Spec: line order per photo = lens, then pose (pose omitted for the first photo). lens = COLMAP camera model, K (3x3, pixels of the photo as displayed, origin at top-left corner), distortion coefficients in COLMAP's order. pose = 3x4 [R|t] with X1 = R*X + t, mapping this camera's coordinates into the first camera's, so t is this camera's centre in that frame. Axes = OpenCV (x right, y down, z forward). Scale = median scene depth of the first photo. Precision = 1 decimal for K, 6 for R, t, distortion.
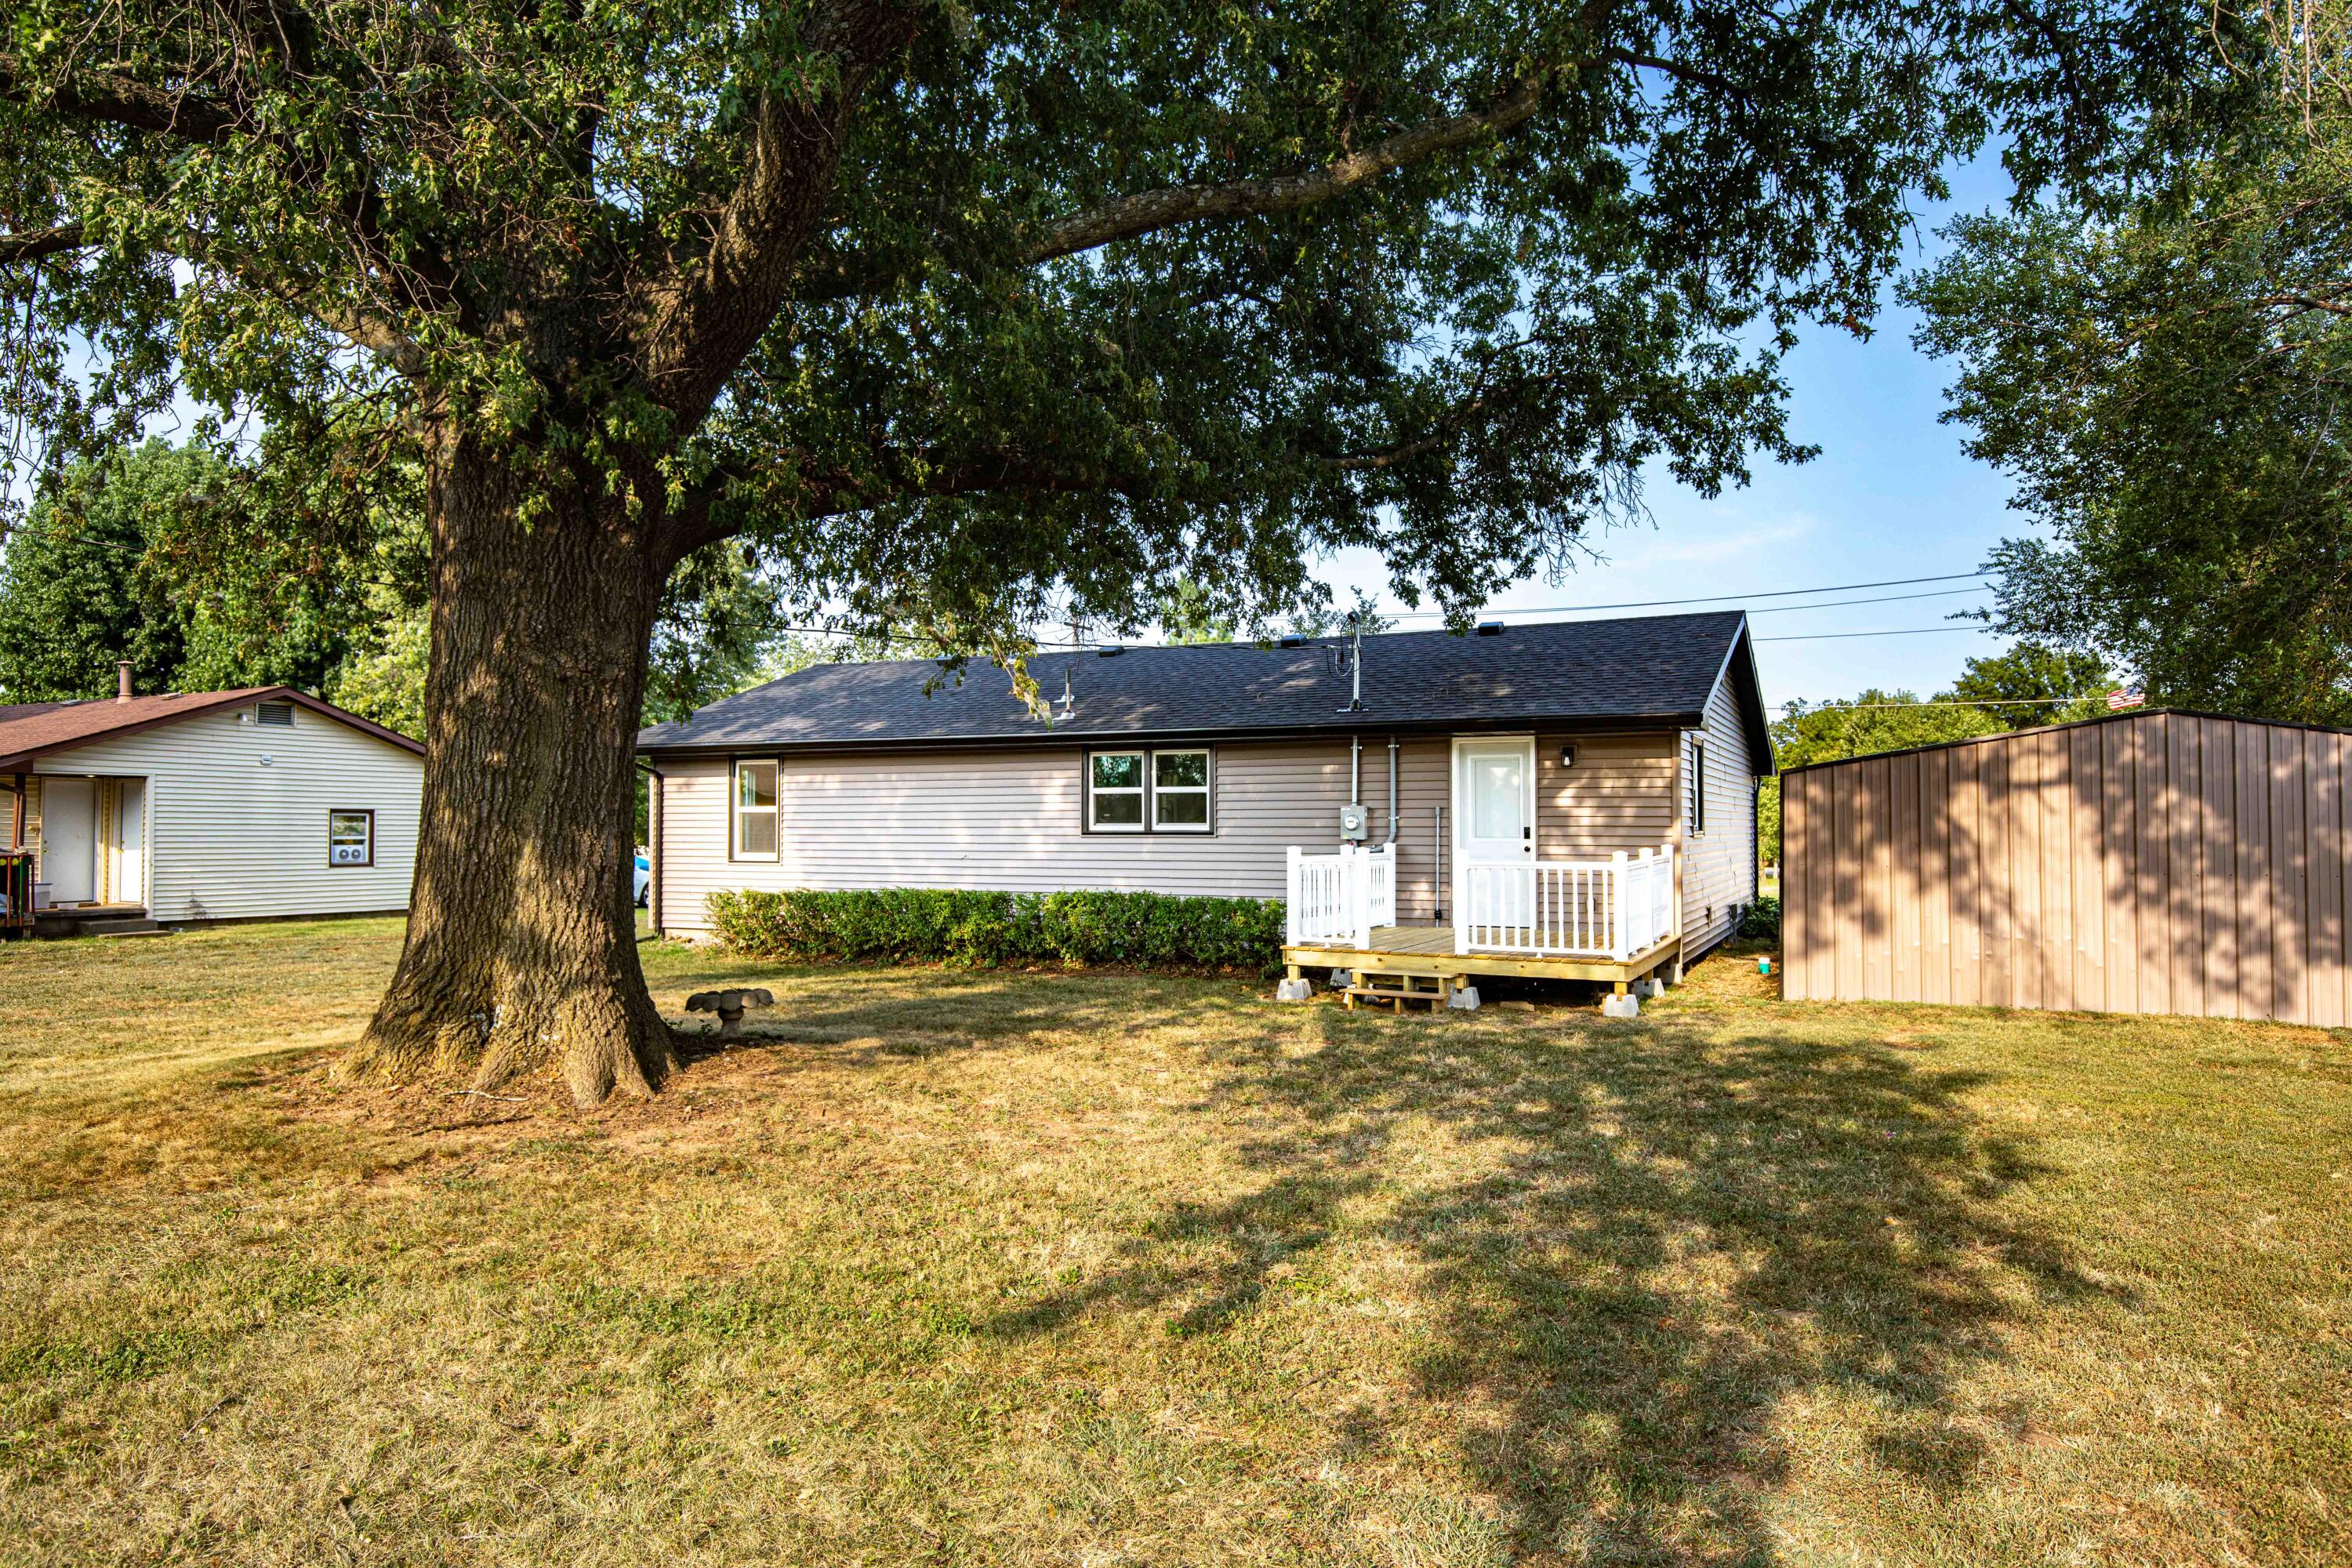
lens RADIAL K [[1521.8, 0, 1176.0], [0, 1521.8, 784.0], [0, 0, 1]] dist [0.003982, 0.000955]
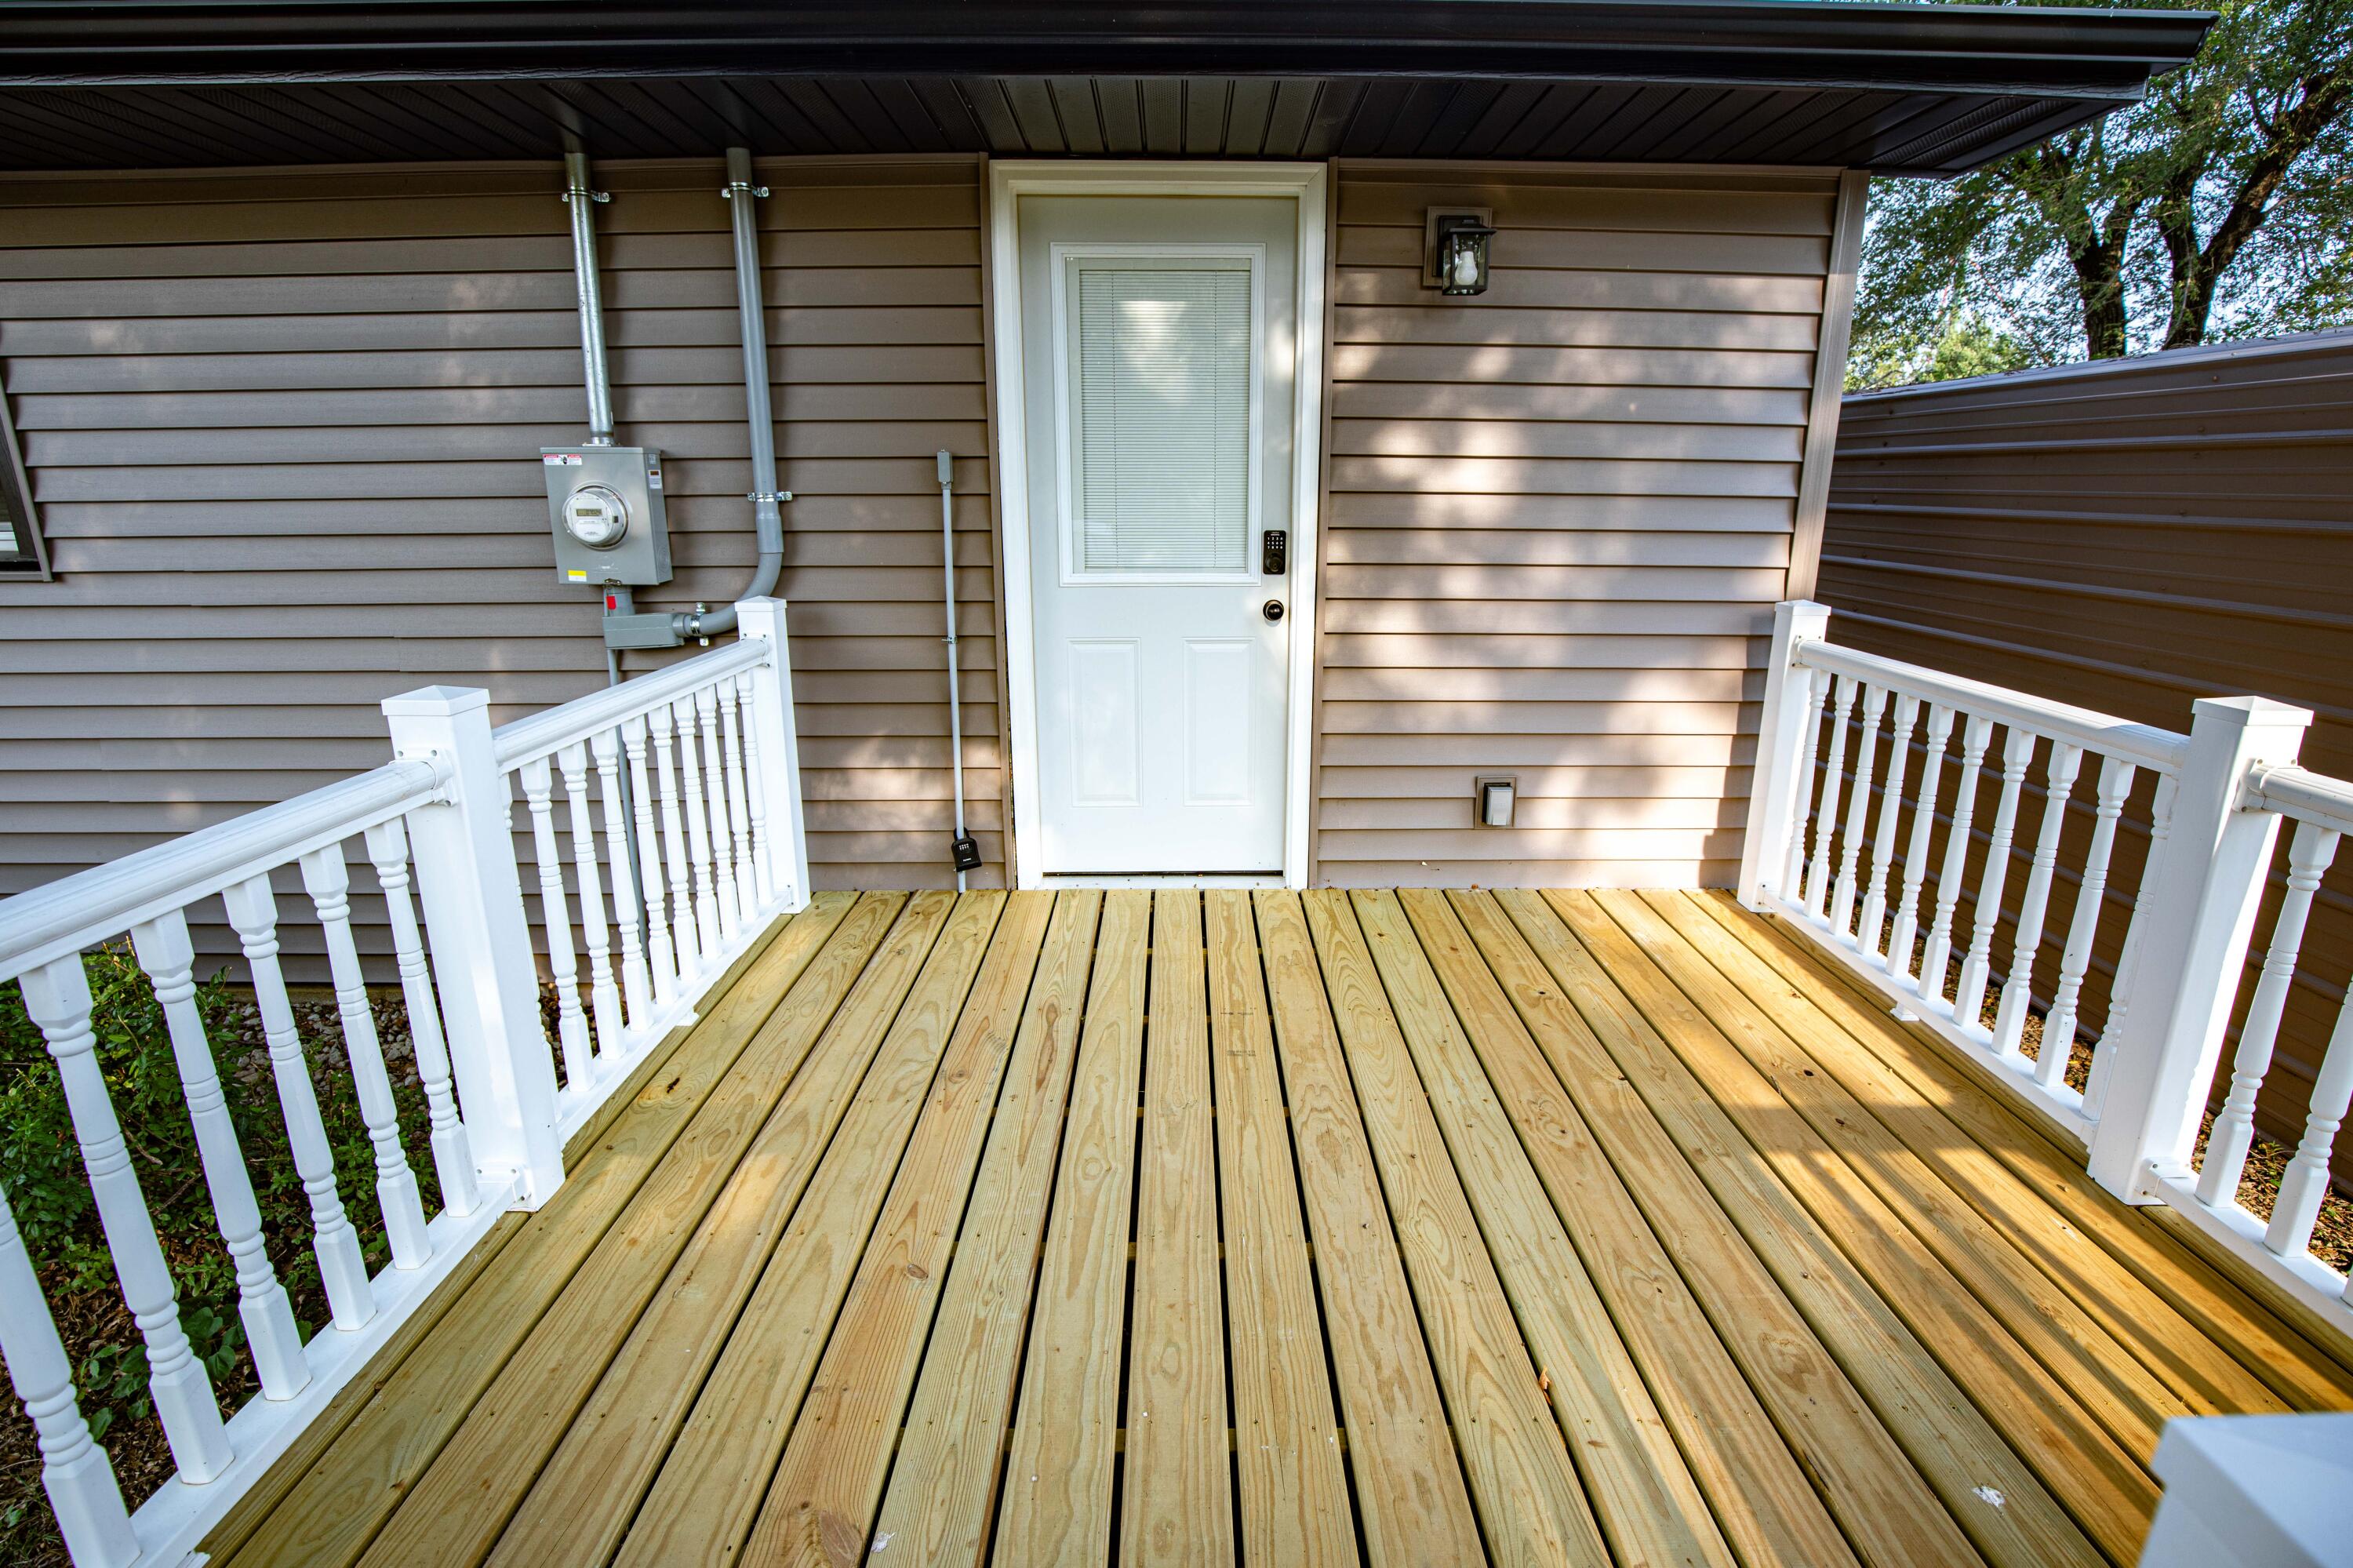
lens RADIAL K [[1130.8, 0, 1176.5], [0, 1130.8, 784.0], [0, 0, 1]] dist [-0.030351, 0.000022]
pose [[0.887971, -0.117204, 0.444714, 0.113540], [-0.013353, 0.960003, 0.279671, 0.014796], [-0.459706, -0.254278, 0.850890, 0.791353]]
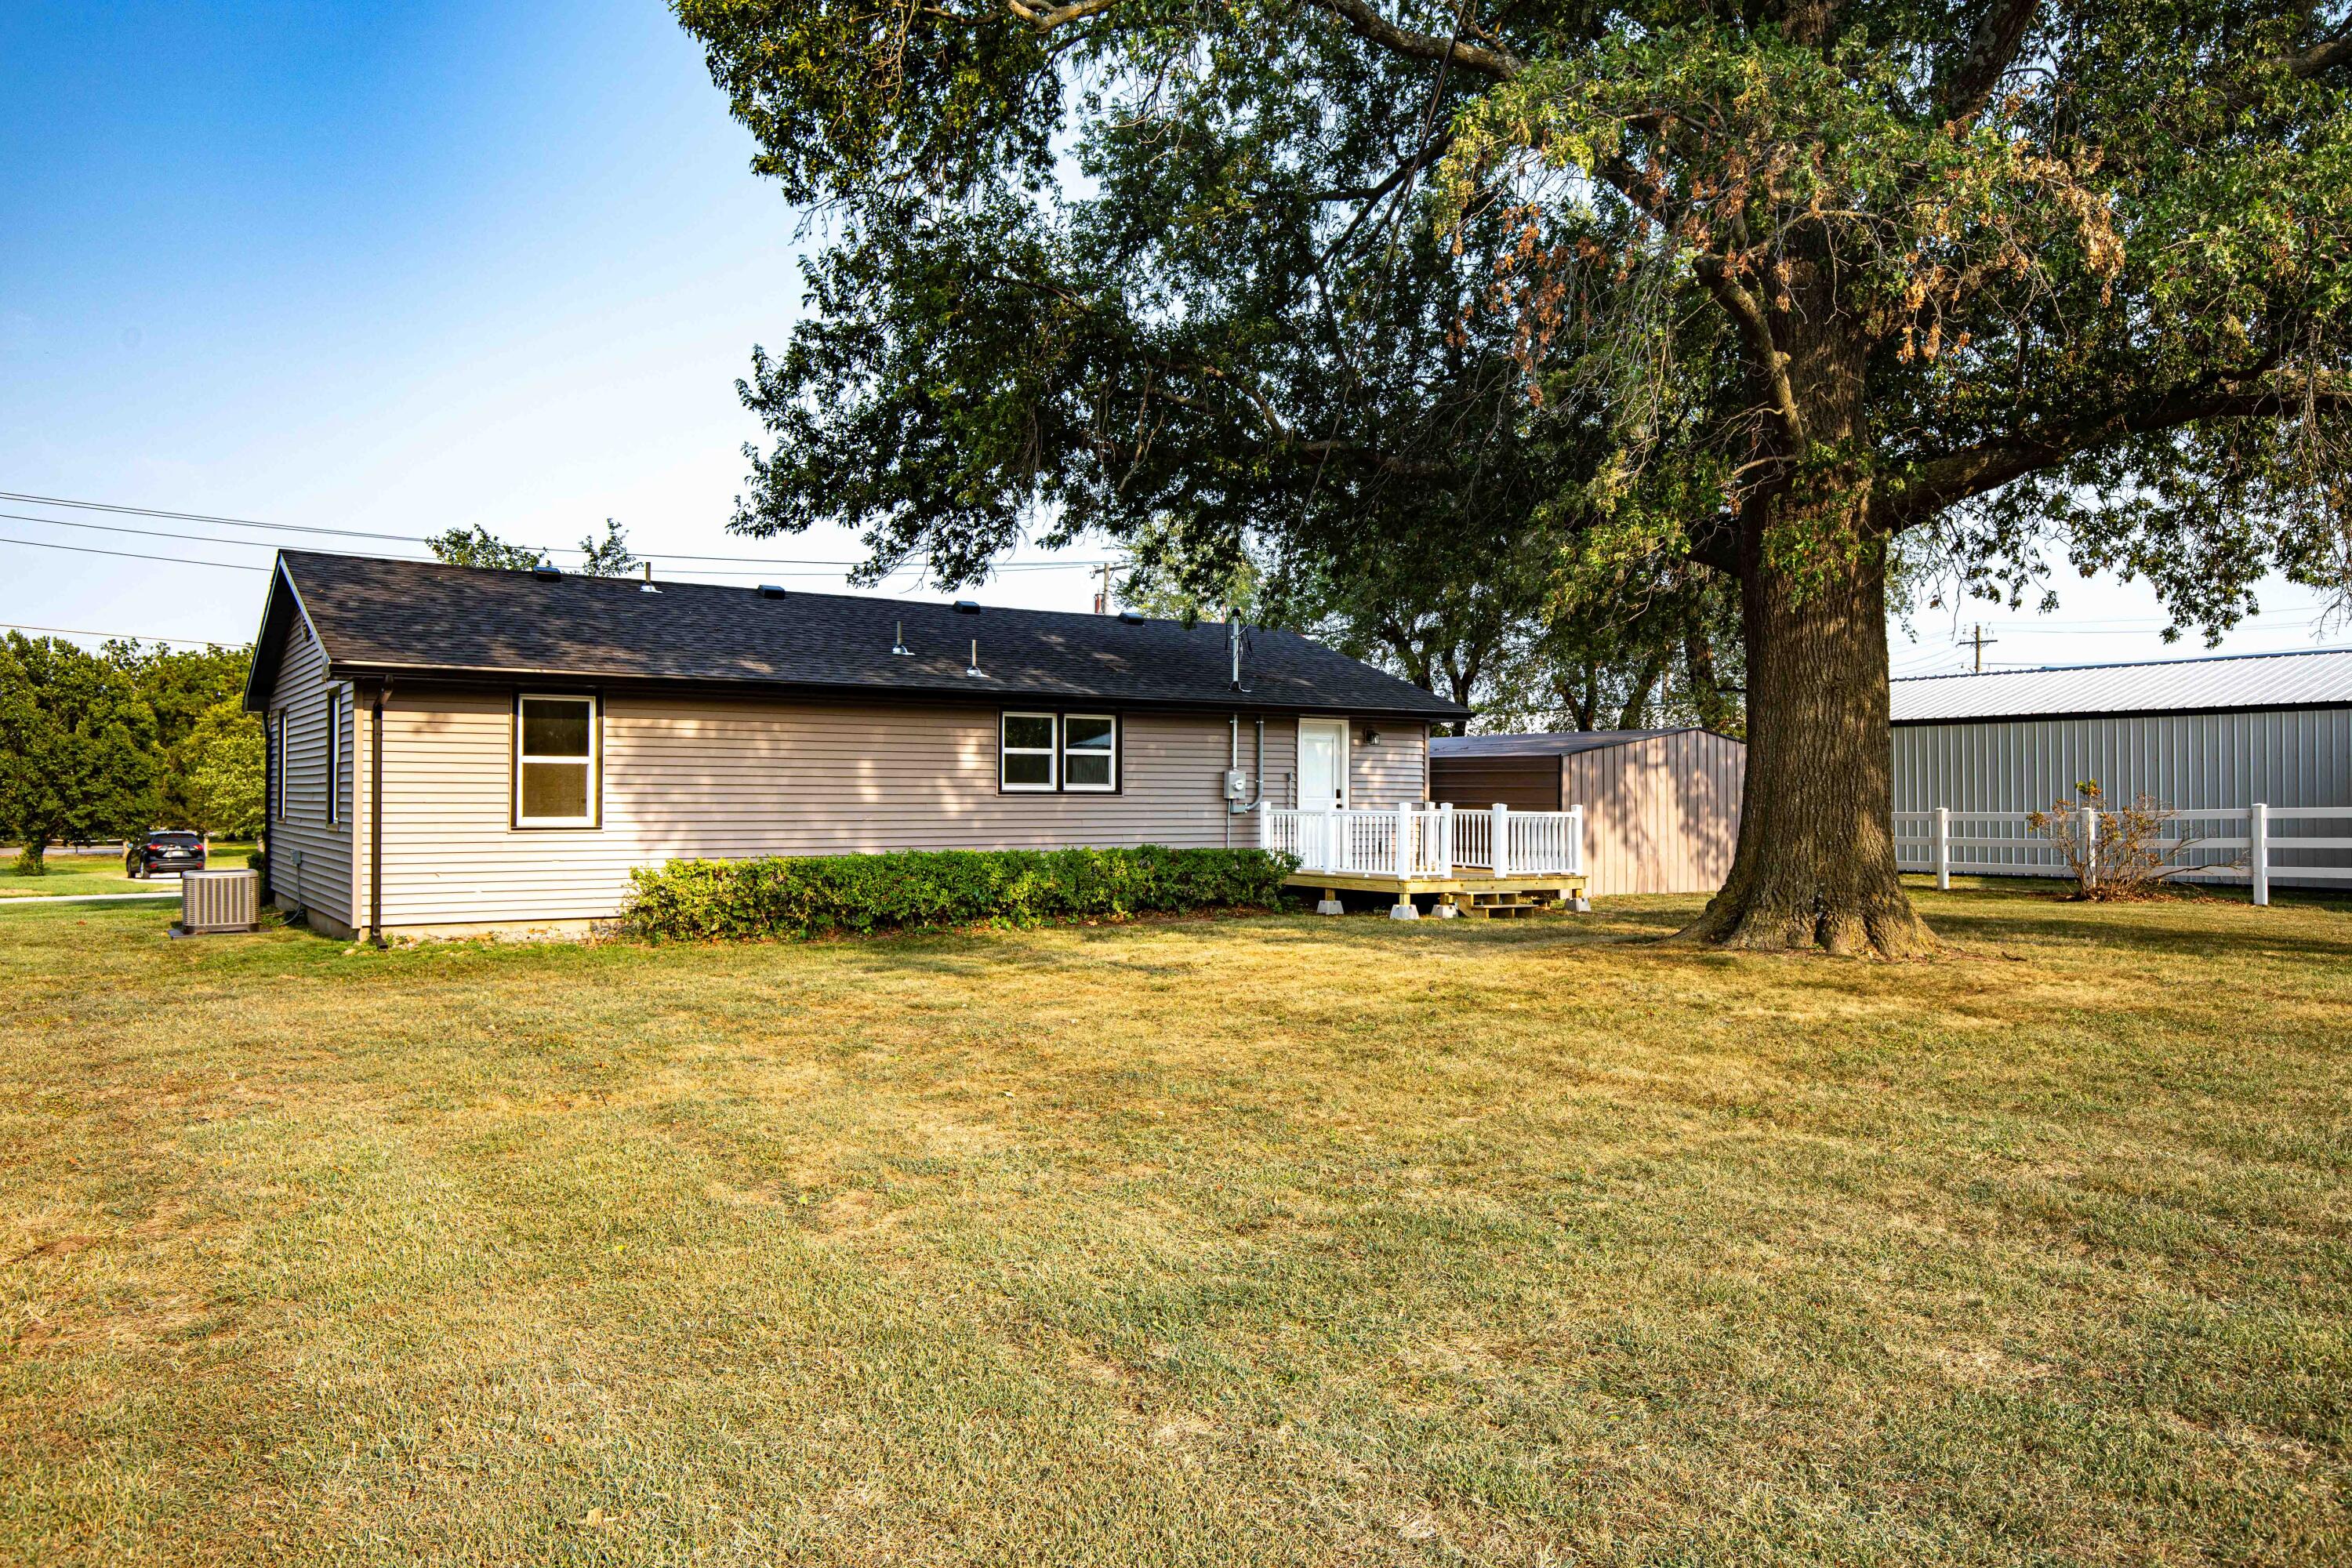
lens RADIAL K [[1660.3, 0, 1176.0], [0, 1660.3, 784.0], [0, 0, 1]] dist [0.164046, 0.000022]
pose [[0.500909, 0.008091, 0.865462, -1.052202], [-0.026746, 0.999623, 0.006135, 0.018555], [-0.865086, -0.026221, 0.500937, 0.384037]]
